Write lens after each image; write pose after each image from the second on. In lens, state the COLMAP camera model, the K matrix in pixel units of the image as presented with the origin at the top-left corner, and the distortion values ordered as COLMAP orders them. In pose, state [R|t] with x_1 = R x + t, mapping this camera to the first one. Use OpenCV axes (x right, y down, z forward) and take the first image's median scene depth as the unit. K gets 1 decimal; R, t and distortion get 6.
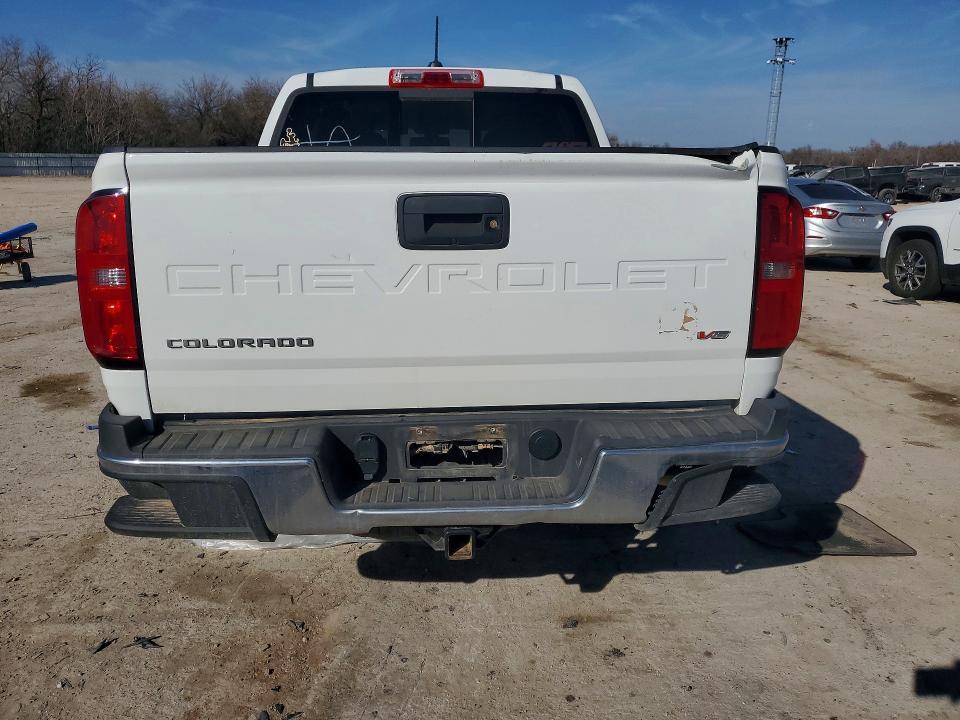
lens RADIAL K [[774.3, 0, 477.3], [0, 774.3, 359.2], [0, 0, 1]] dist [0.004139, 0.000327]
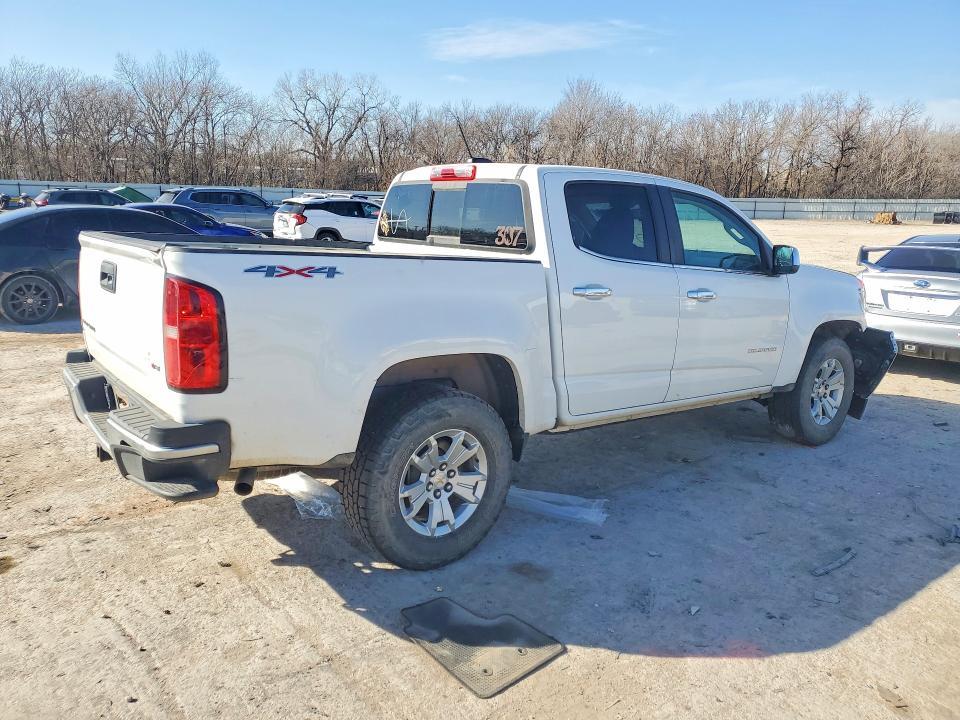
lens RADIAL K [[774.3, 0, 477.3], [0, 774.3, 359.2], [0, 0, 1]] dist [0.004139, 0.000327]
pose [[0.528571, 0.178018, -0.830014, 1.251896], [-0.219243, 0.973219, 0.069114, -0.193608], [0.820089, 0.145443, 0.553444, 0.448497]]
